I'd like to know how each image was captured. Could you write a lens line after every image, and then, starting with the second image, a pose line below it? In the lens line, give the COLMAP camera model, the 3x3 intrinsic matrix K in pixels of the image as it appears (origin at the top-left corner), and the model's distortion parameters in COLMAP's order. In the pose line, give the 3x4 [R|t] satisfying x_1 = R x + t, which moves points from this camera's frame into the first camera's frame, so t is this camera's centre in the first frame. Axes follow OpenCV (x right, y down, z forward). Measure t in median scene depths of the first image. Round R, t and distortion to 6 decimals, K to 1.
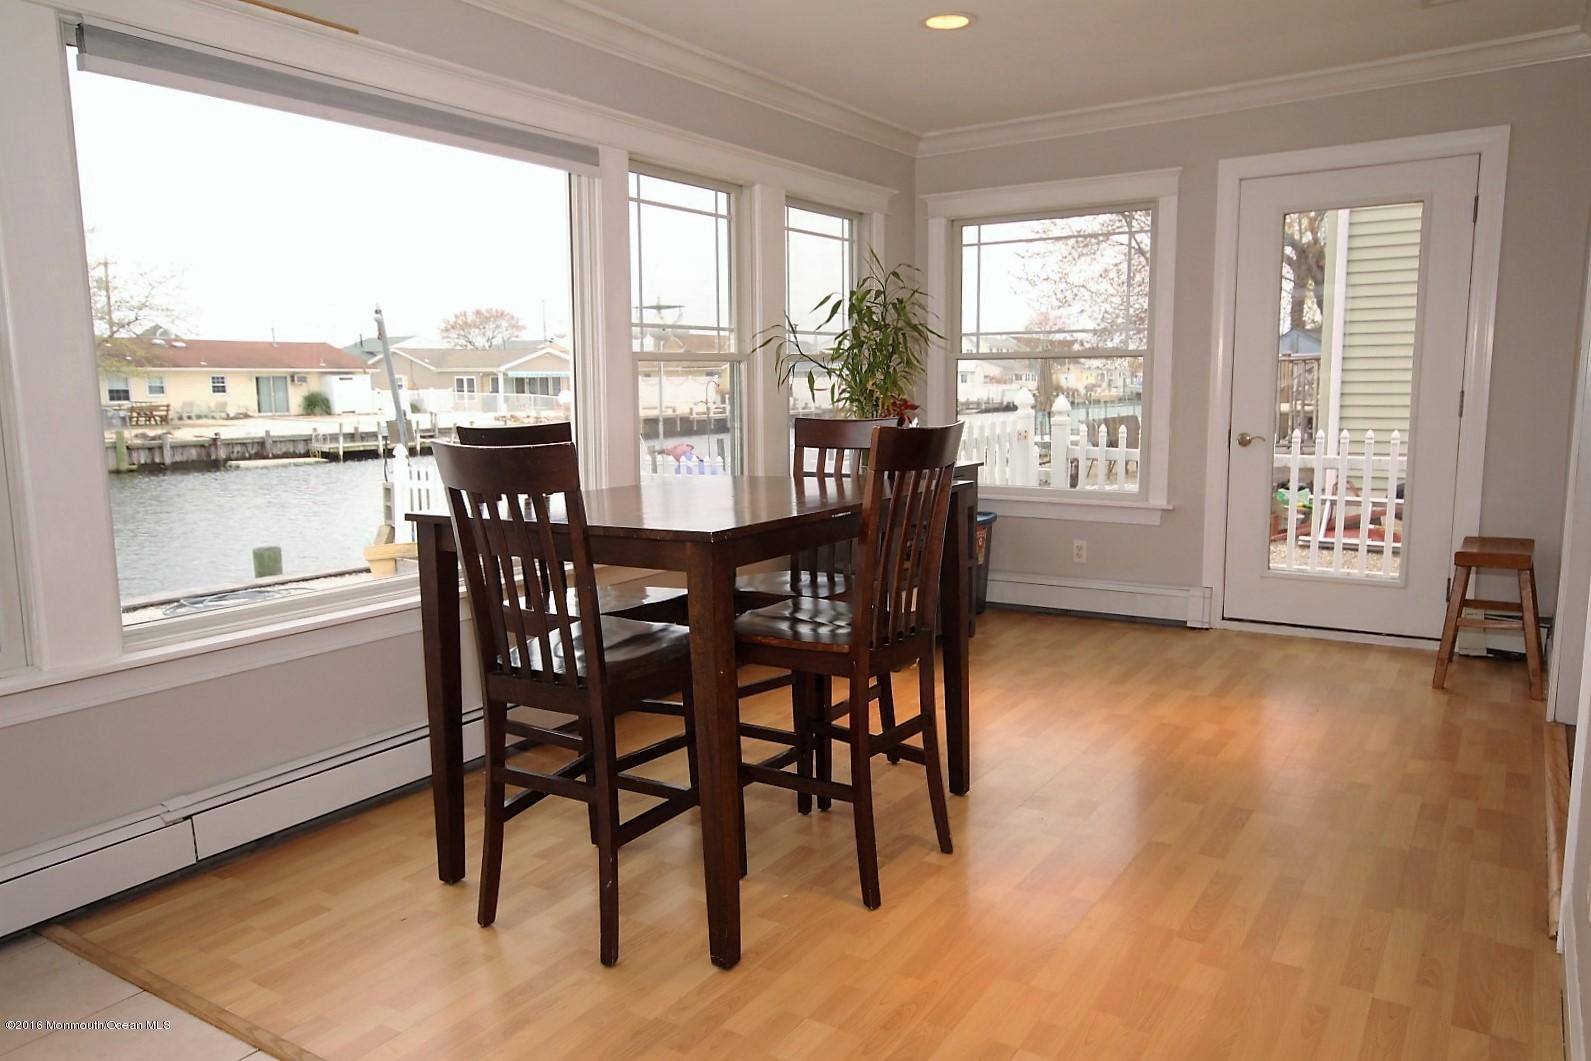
lens RADIAL K [[1107.7, 0, 805.1], [0, 1107.7, 529.2], [0, 0, 1]] dist [0.016429, 0.007537]
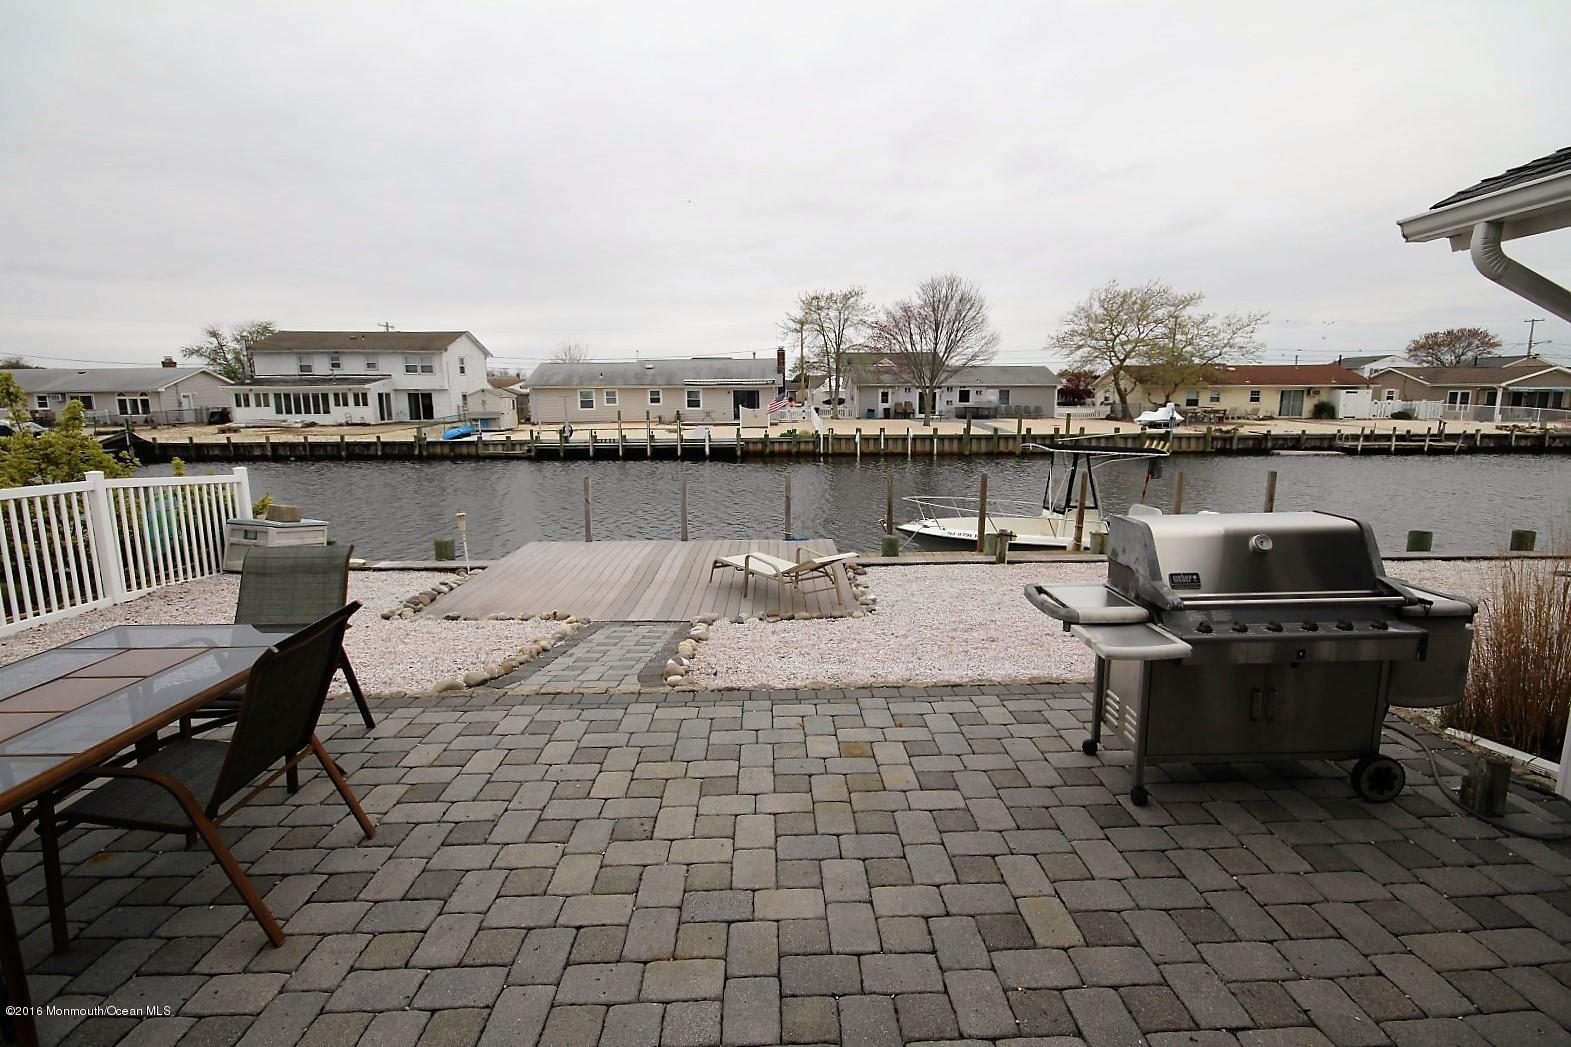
lens RADIAL K [[753.9, 0, 794.8], [0, 753.9, 519.5], [0, 0, 1]] dist [-0.002208, -0.000015]
pose [[0.573704, 0.144488, -0.806218, -0.521286], [-0.112185, 0.988903, 0.097398, 0.030563], [0.811344, 0.034568, 0.583547, -0.739168]]
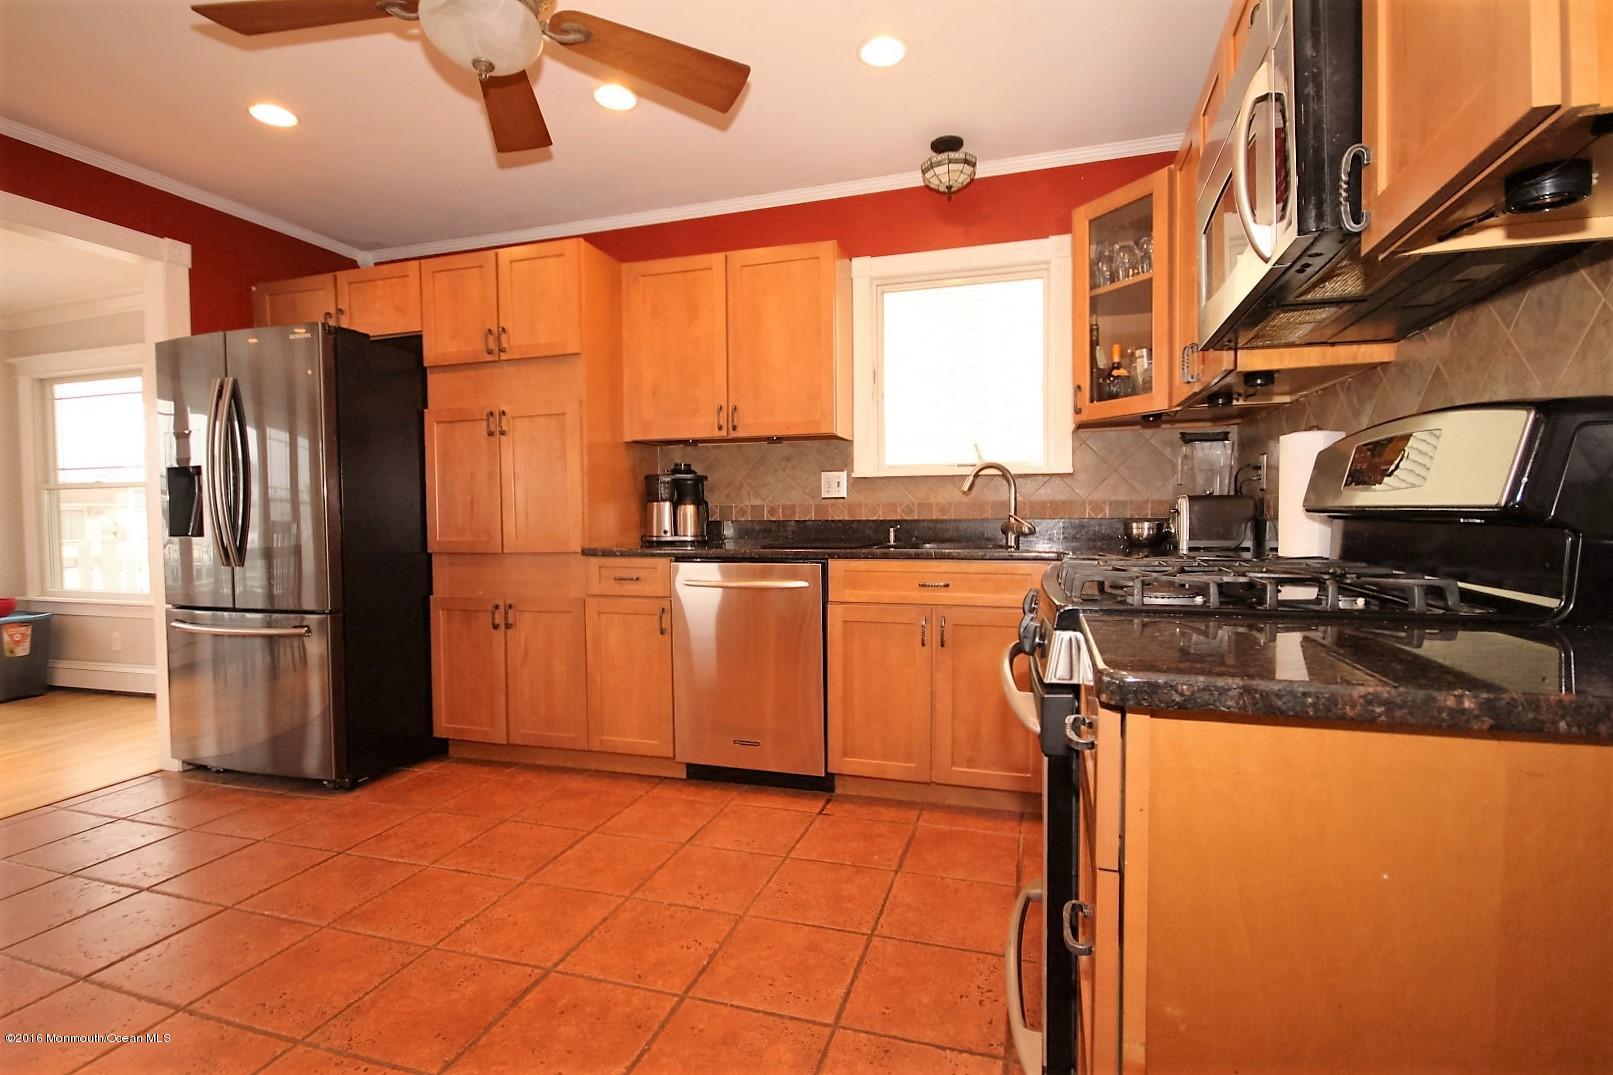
lens RADIAL K [[748.5, 0, 813.0], [0, 748.5, 536.8], [0, 0, 1]] dist [-0.001835, -0.000223]
pose [[0.961742, -0.009963, 0.273776, 0.867708], [0.037609, 0.994679, -0.095916, 0.013910], [-0.271364, 0.102543, 0.956999, -0.032411]]
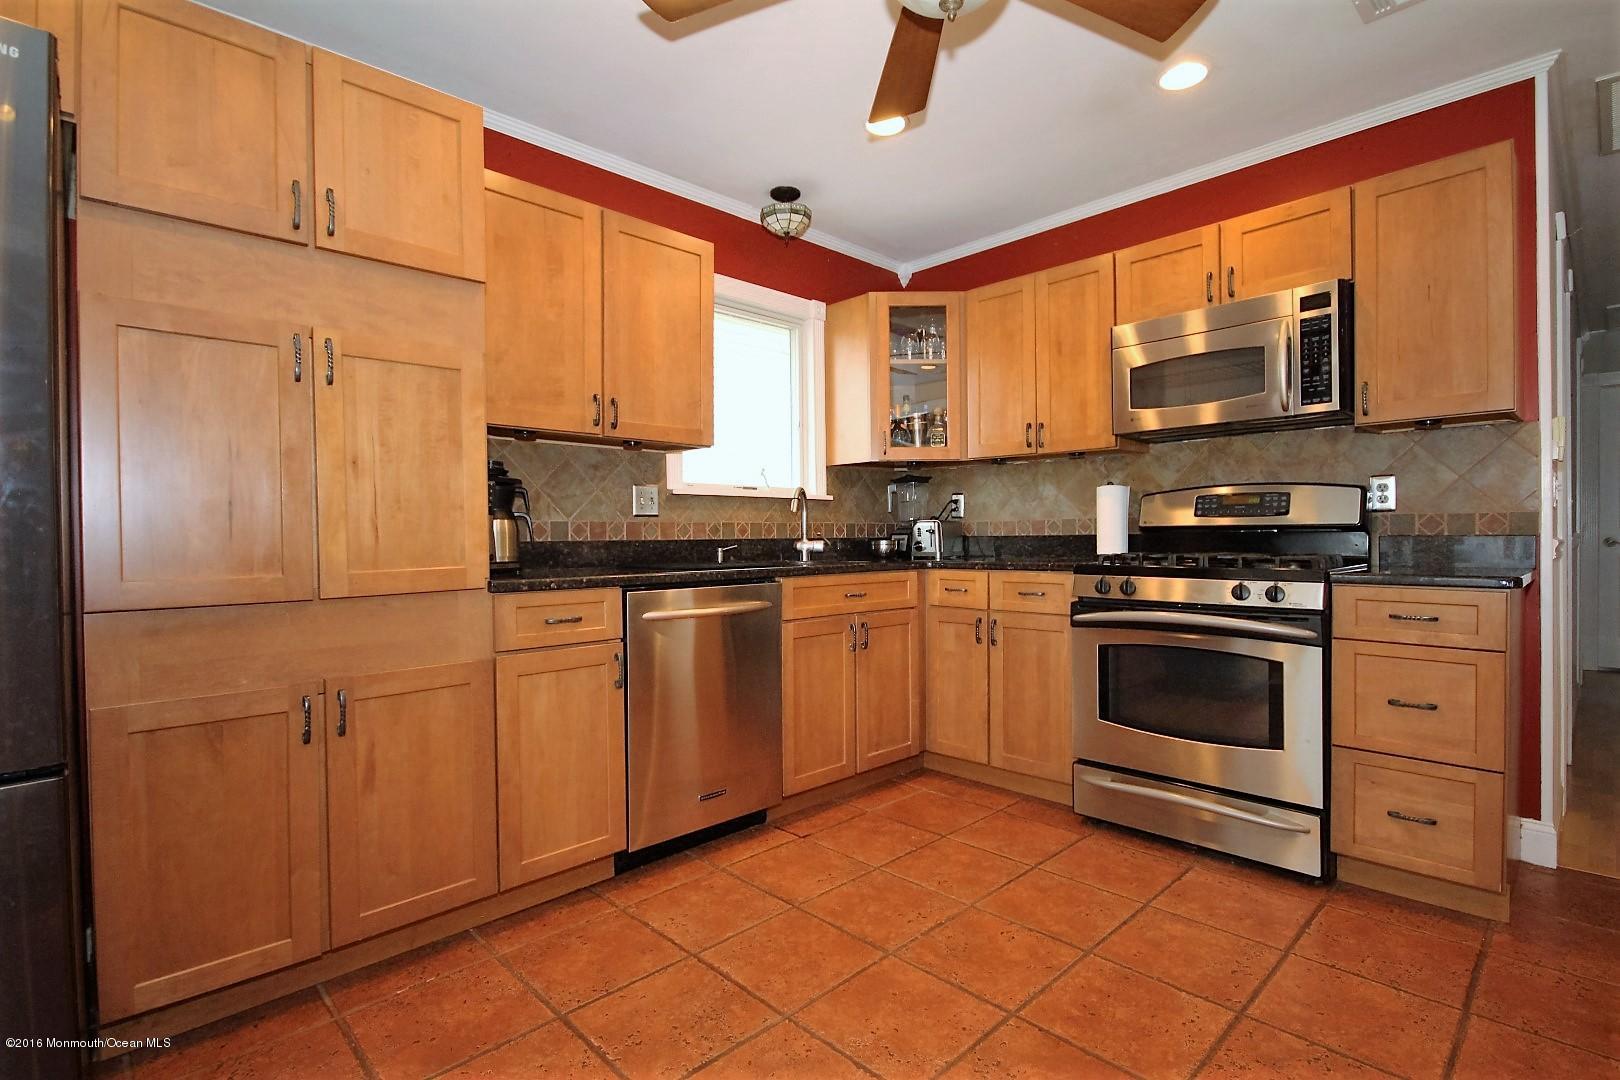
lens RADIAL K [[769.5, 0, 818.0], [0, 769.5, 541.1], [0, 0, 1]] dist [-0.000092, 0.000381]
pose [[0.220007, 0.002569, 0.975495, 0.505963], [0.137199, 0.989975, -0.033550, -0.024150], [-0.965802, 0.141218, 0.217449, 0.331937]]
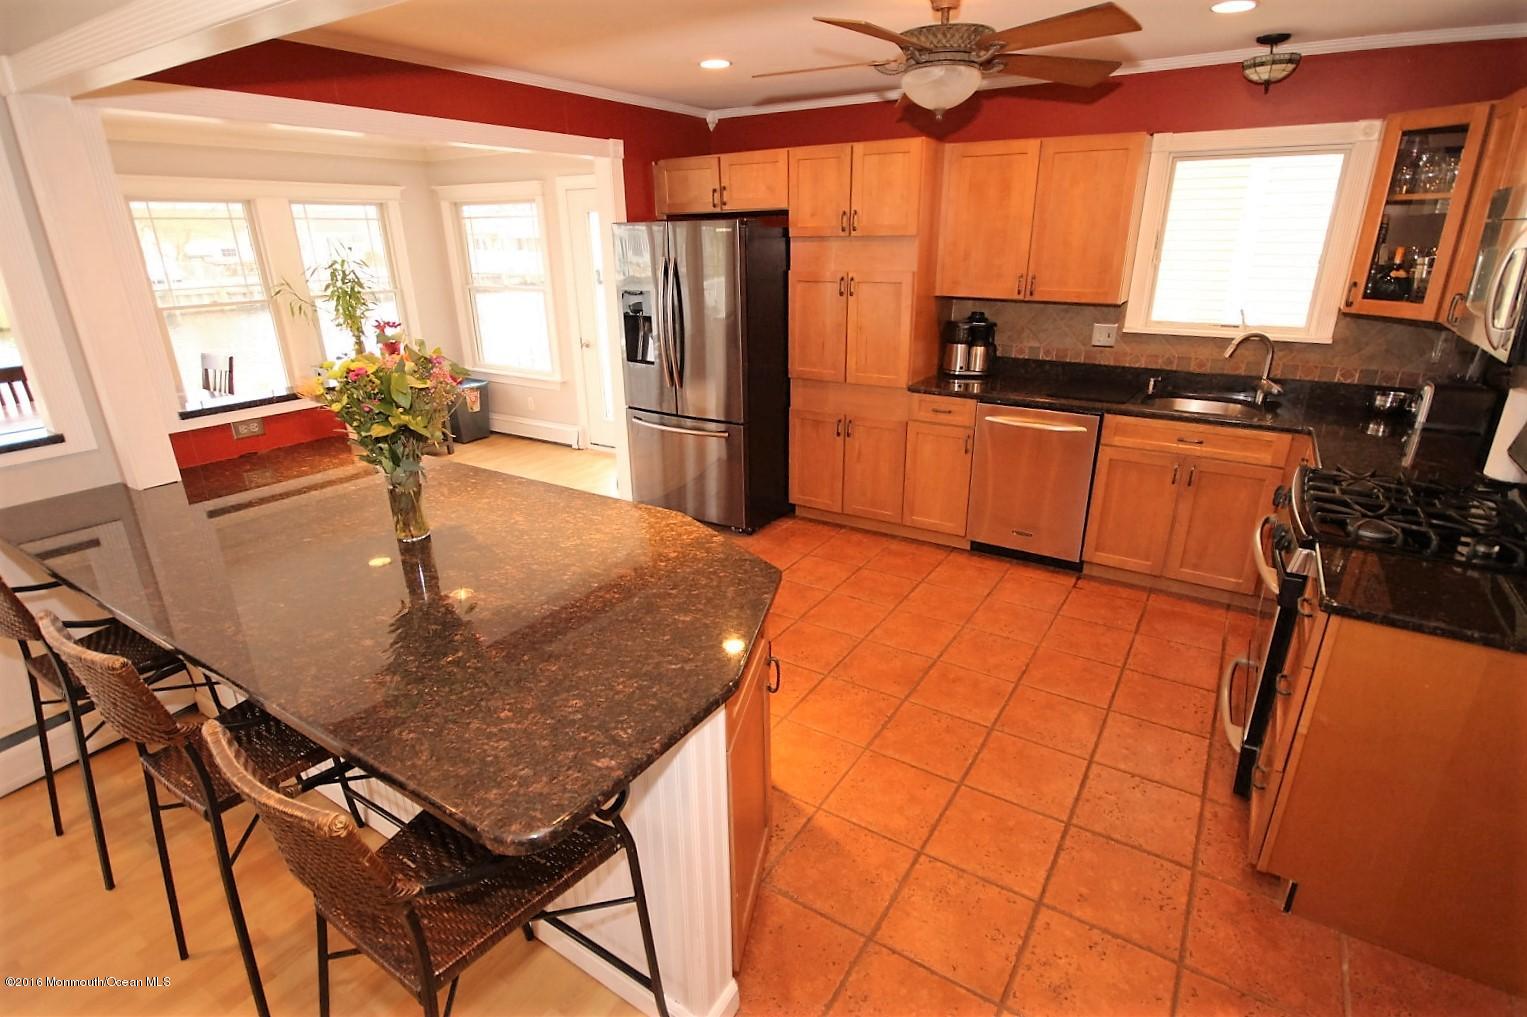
lens RADIAL K [[751.6, 0, 771.2], [0, 751.6, 508.9], [0, 0, 1]] dist [-0.000046, -0.000423]
pose [[0.999945, -0.002190, 0.010289, 0.697418], [-0.000107, 0.975921, 0.218126, -0.088151], [-0.010519, -0.218115, 0.975866, -0.240106]]
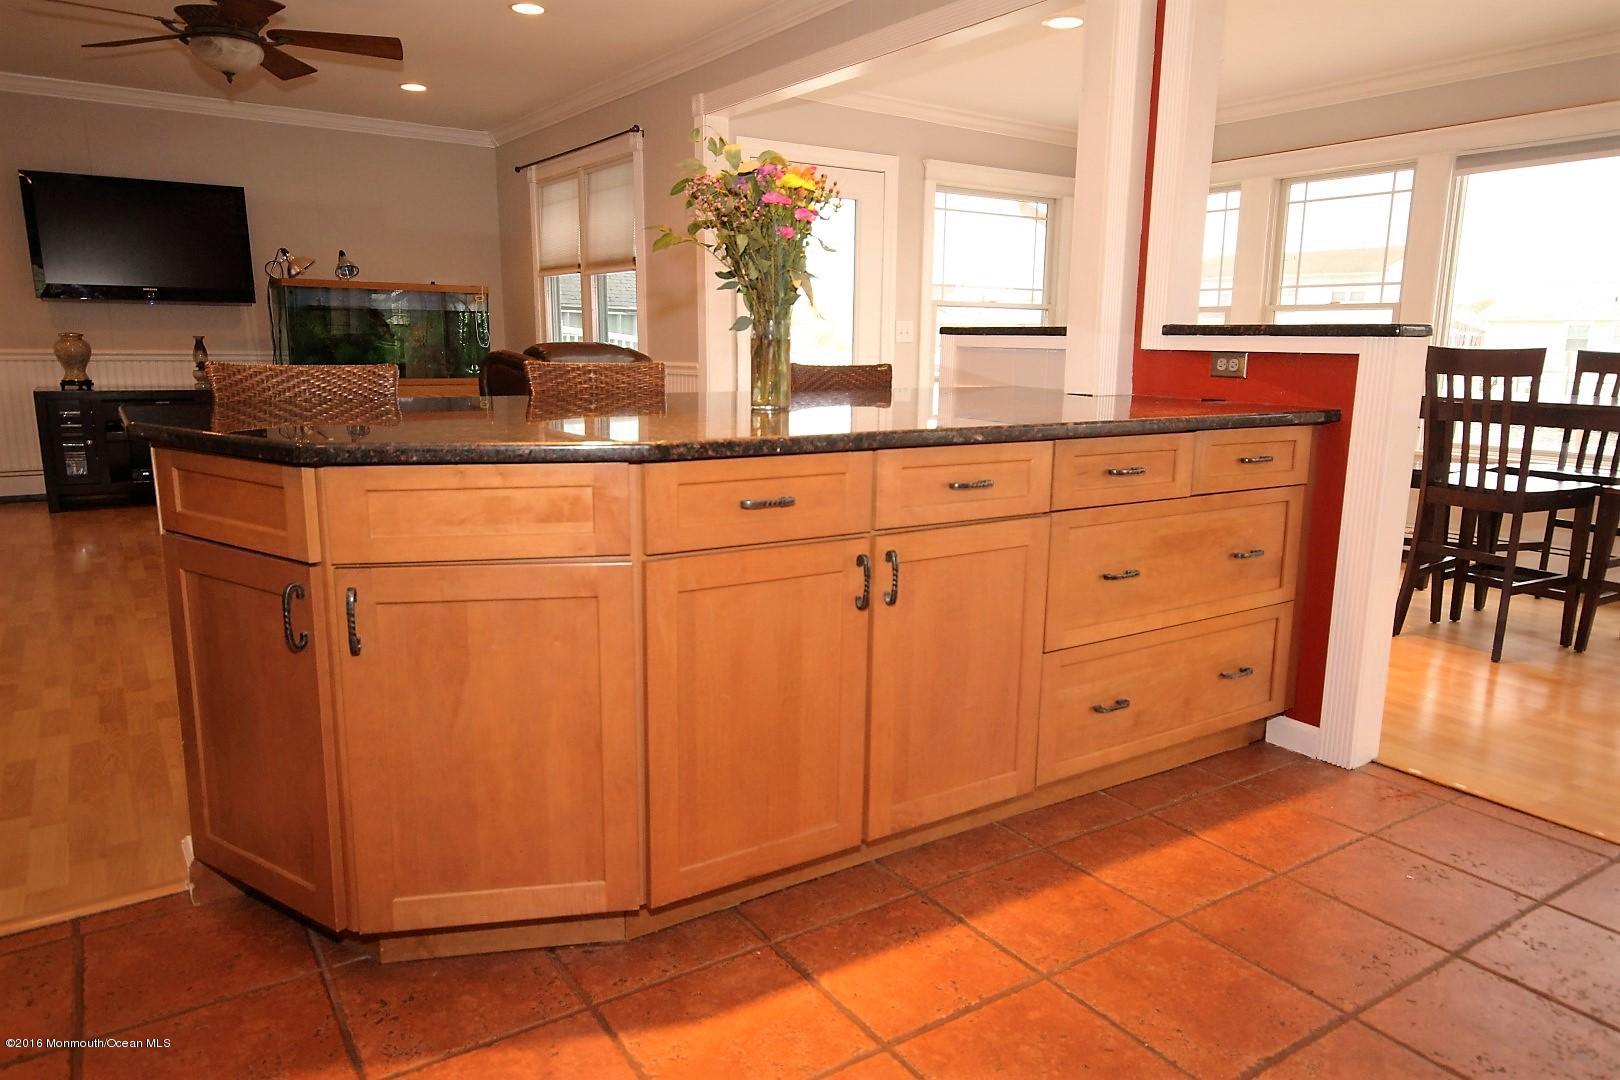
lens RADIAL K [[1078.2, 0, 815.3], [0, 1078.2, 541.1], [0, 0, 1]] dist [-0.001808, -0.000622]
pose [[-0.393933, 0.181948, -0.900951, 0.934194], [-0.130543, 0.959199, 0.250790, -0.046404], [0.909822, 0.216407, -0.354108, 0.379665]]
